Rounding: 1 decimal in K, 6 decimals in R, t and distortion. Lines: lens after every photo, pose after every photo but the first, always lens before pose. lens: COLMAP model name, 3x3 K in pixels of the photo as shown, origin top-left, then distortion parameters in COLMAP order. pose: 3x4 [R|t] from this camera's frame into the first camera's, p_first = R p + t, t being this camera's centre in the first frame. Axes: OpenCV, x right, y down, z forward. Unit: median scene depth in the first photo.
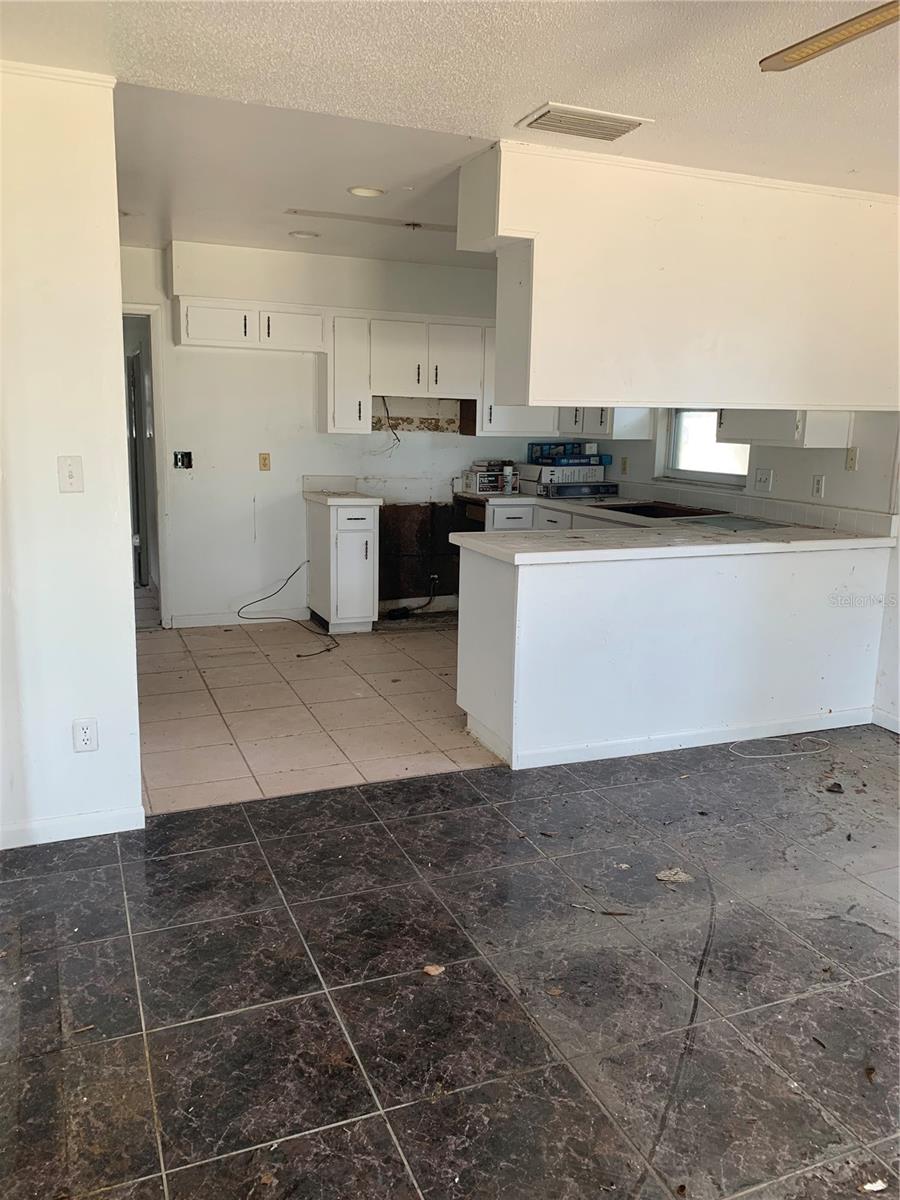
lens RADIAL K [[911.0, 0, 450.0], [0, 911.0, 600.0], [0, 0, 1]] dist [0.048396, -0.070546]
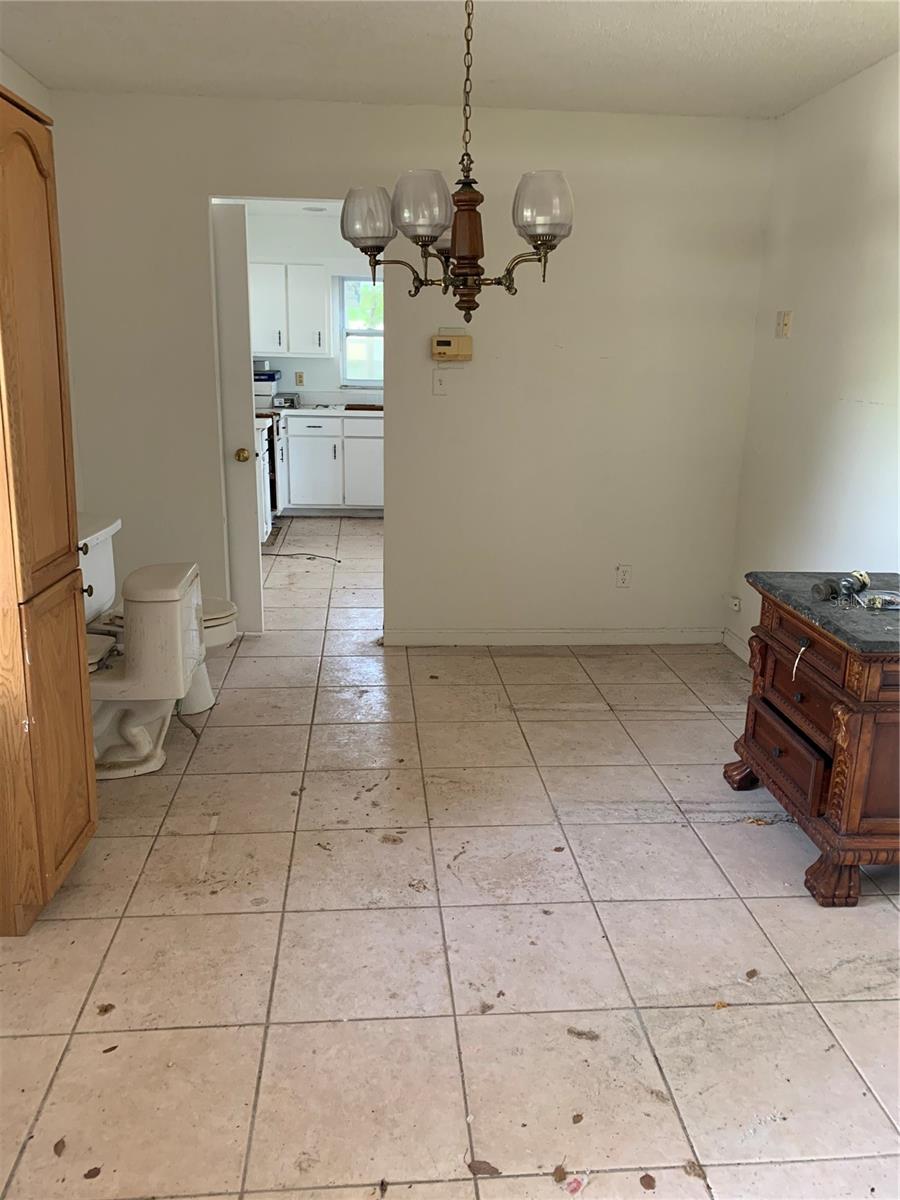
lens RADIAL K [[911.0, 0, 450.0], [0, 911.0, 600.0], [0, 0, 1]] dist [0.048396, -0.070546]
pose [[0.306093, -0.263296, 0.914867, -0.969457], [0.167824, 0.960867, 0.220384, -0.097617], [-0.937092, 0.086079, 0.338302, 0.410548]]
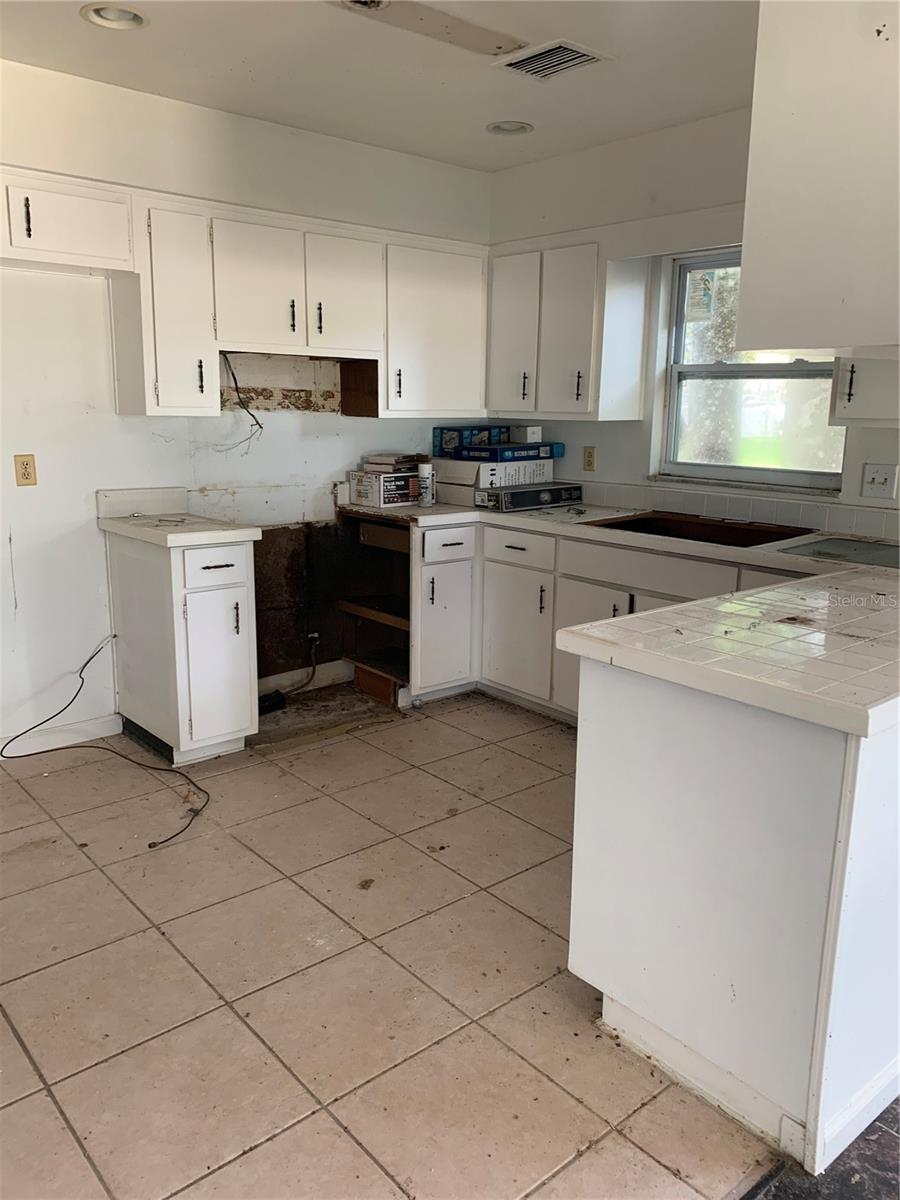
lens RADIAL K [[913.0, 0, 450.0], [0, 913.0, 600.0], [0, 0, 1]] dist [0.072265, -0.162943]
pose [[0.949506, -0.072647, 0.305223, -0.128156], [0.065046, 0.997268, 0.035014, -0.071436], [-0.306932, -0.013392, 0.951637, 0.371935]]
